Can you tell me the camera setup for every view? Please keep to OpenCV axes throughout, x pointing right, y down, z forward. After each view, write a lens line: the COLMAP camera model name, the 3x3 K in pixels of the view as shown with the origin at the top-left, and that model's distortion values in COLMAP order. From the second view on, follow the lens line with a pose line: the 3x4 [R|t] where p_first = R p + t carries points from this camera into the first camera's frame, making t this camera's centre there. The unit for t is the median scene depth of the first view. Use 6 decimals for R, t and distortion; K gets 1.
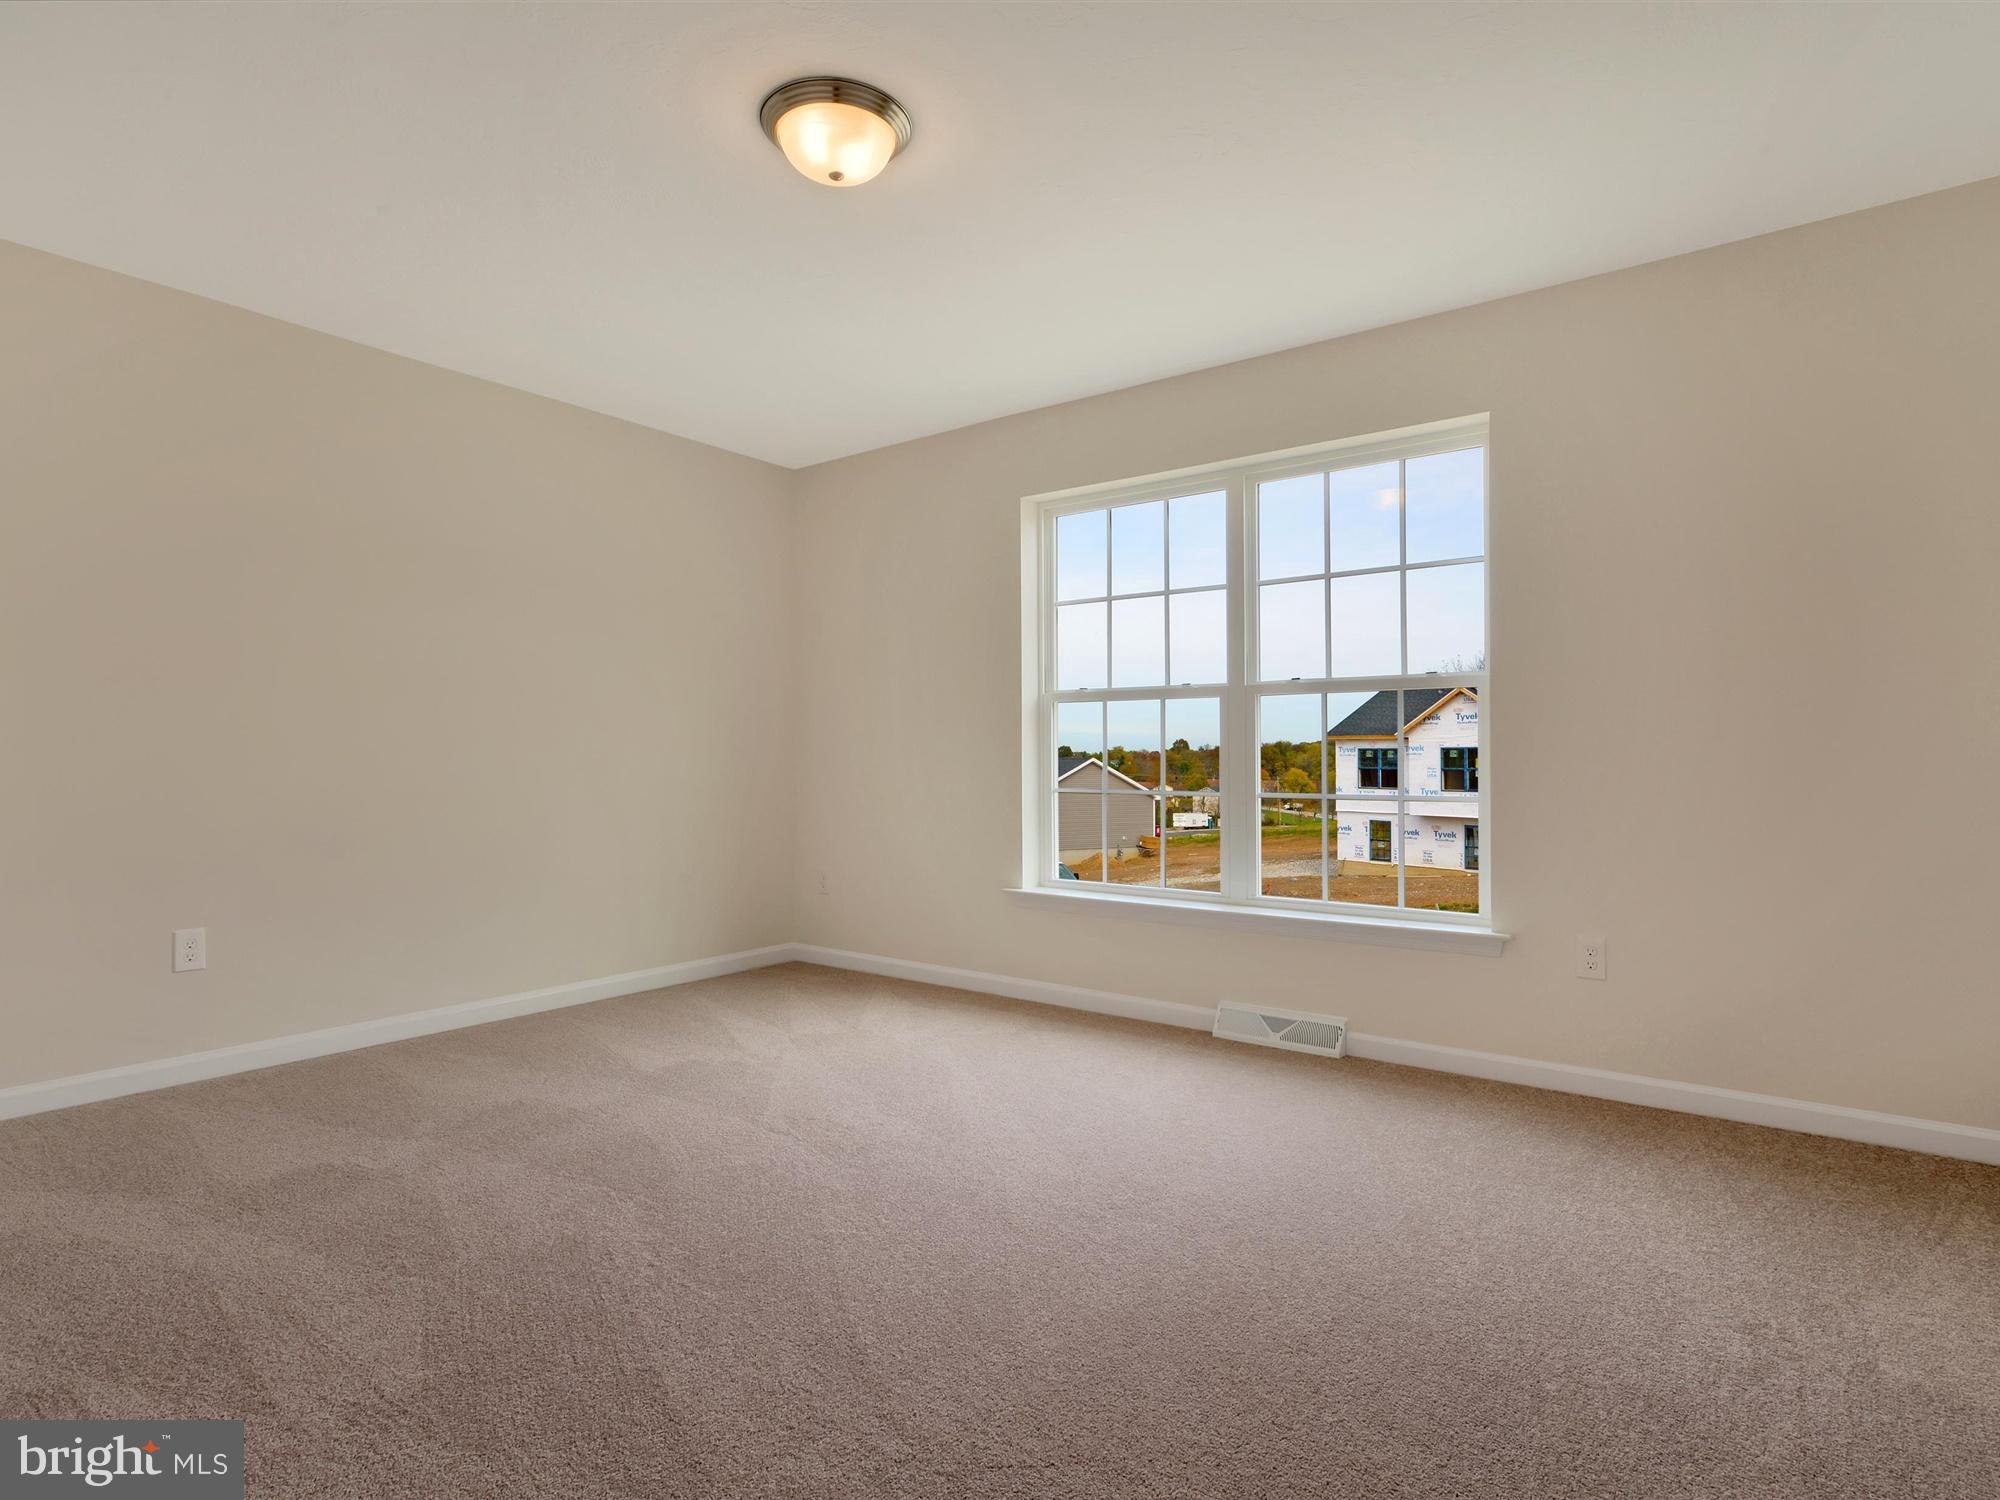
lens RADIAL K [[1073.3, 0, 1000.0], [0, 1073.3, 750.0], [0, 0, 1]] dist [0.020158, 0.000074]
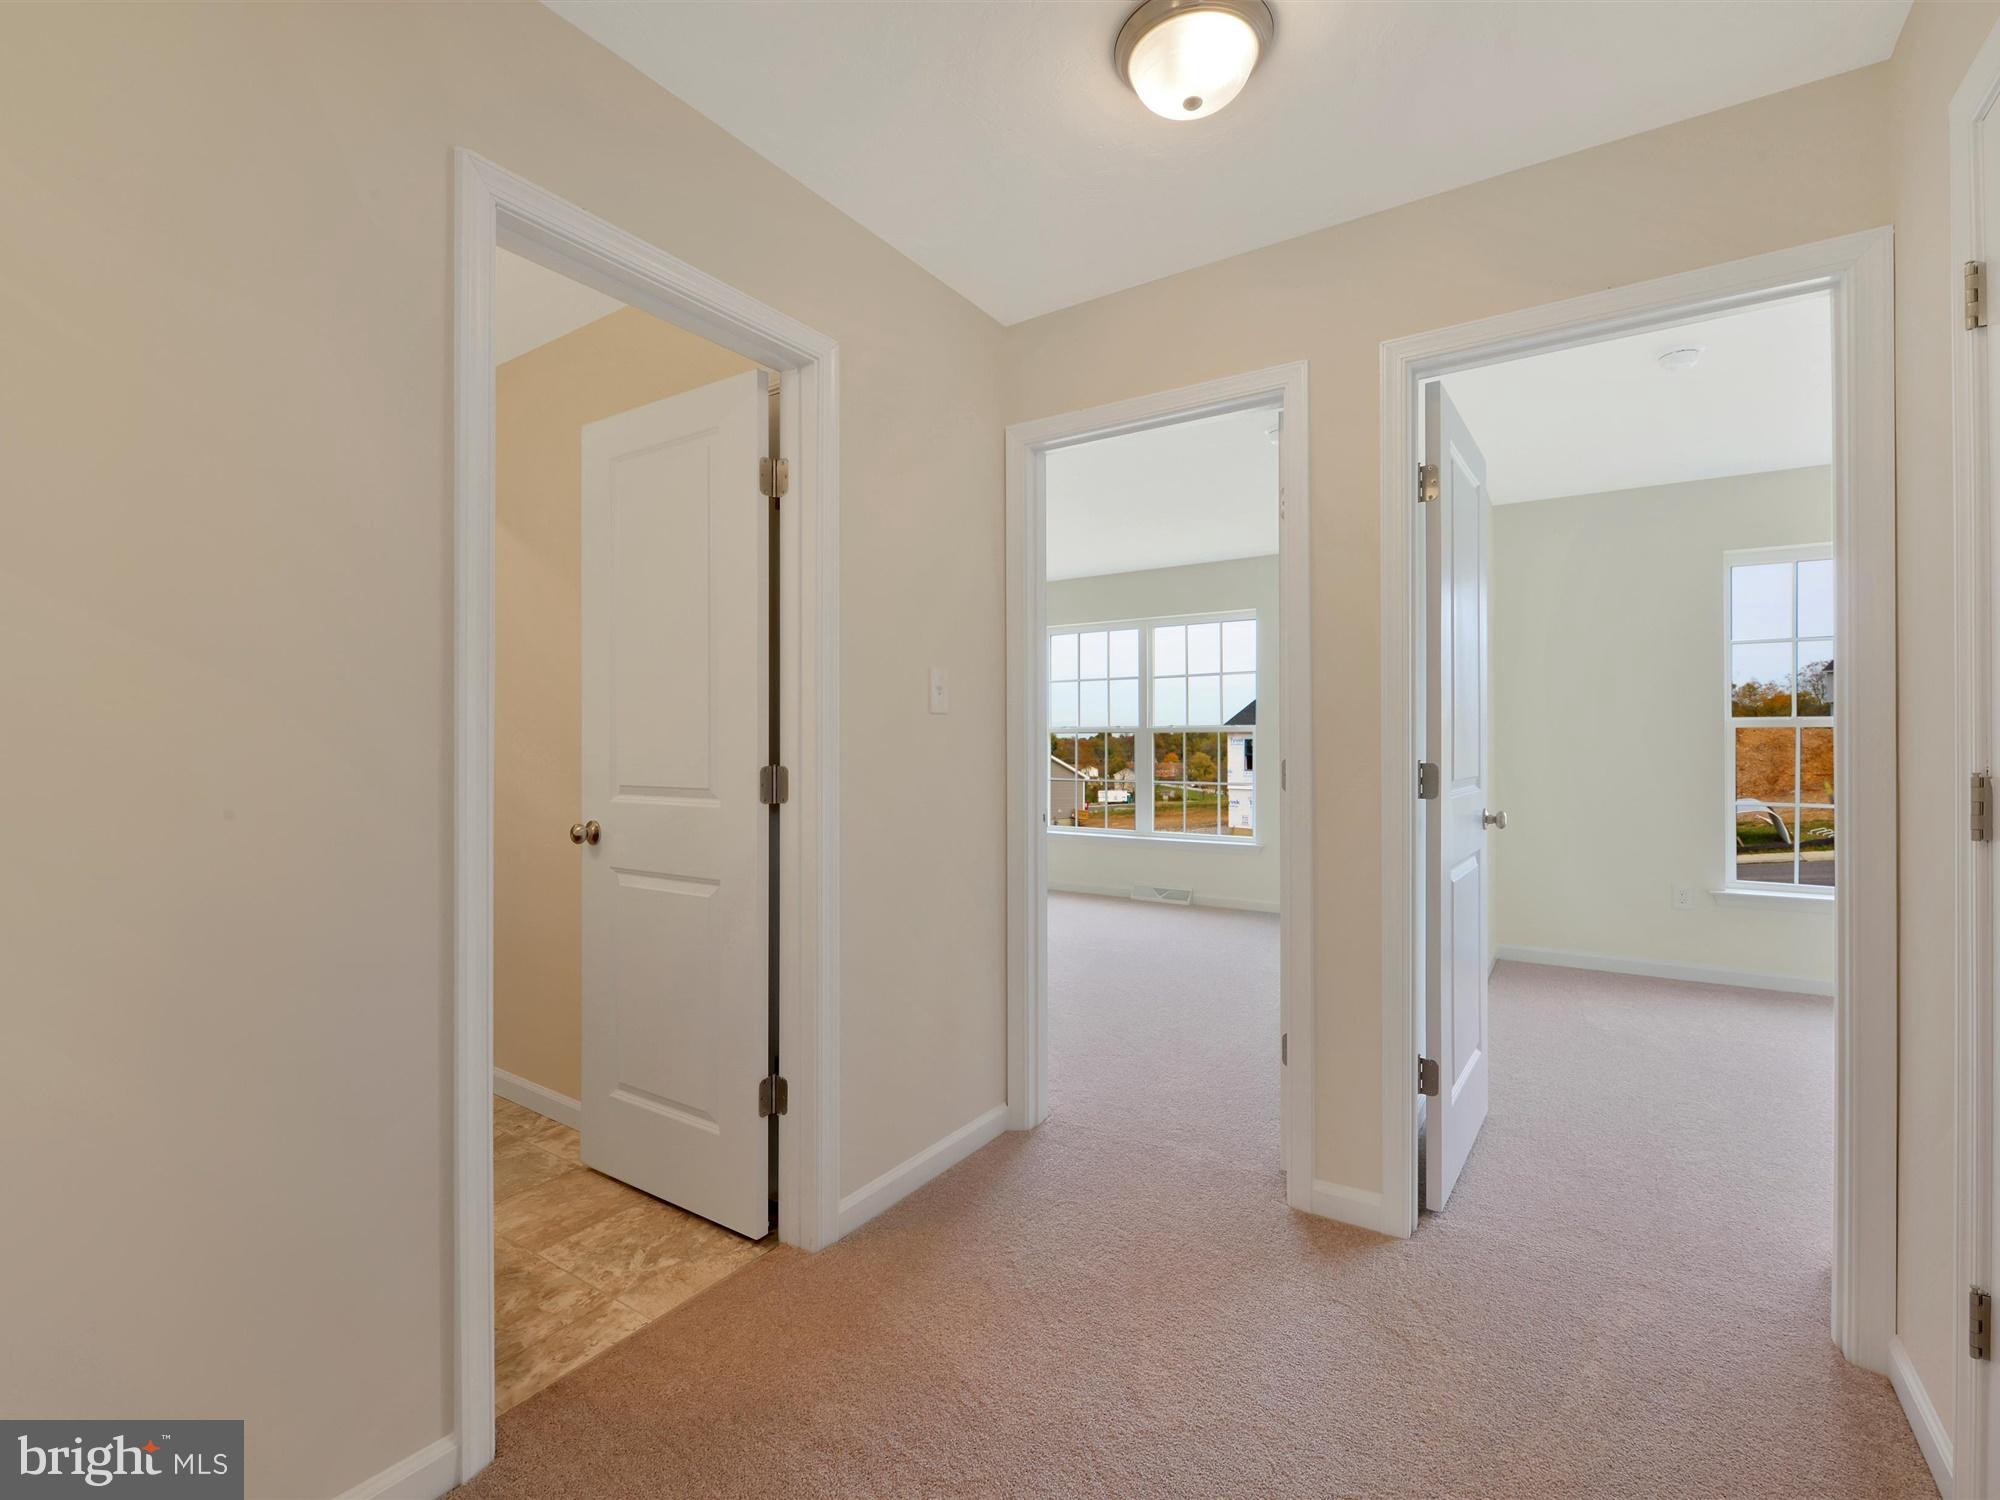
lens RADIAL K [[930.1, 0, 1000.0], [0, 930.1, 750.0], [0, 0, 1]] dist [0.002518, 0.000238]
pose [[0.998440, 0.001723, 0.055817, -0.021819], [-0.002565, 0.999884, 0.015019, -0.006393], [-0.055784, -0.015139, 0.998328, -0.109656]]
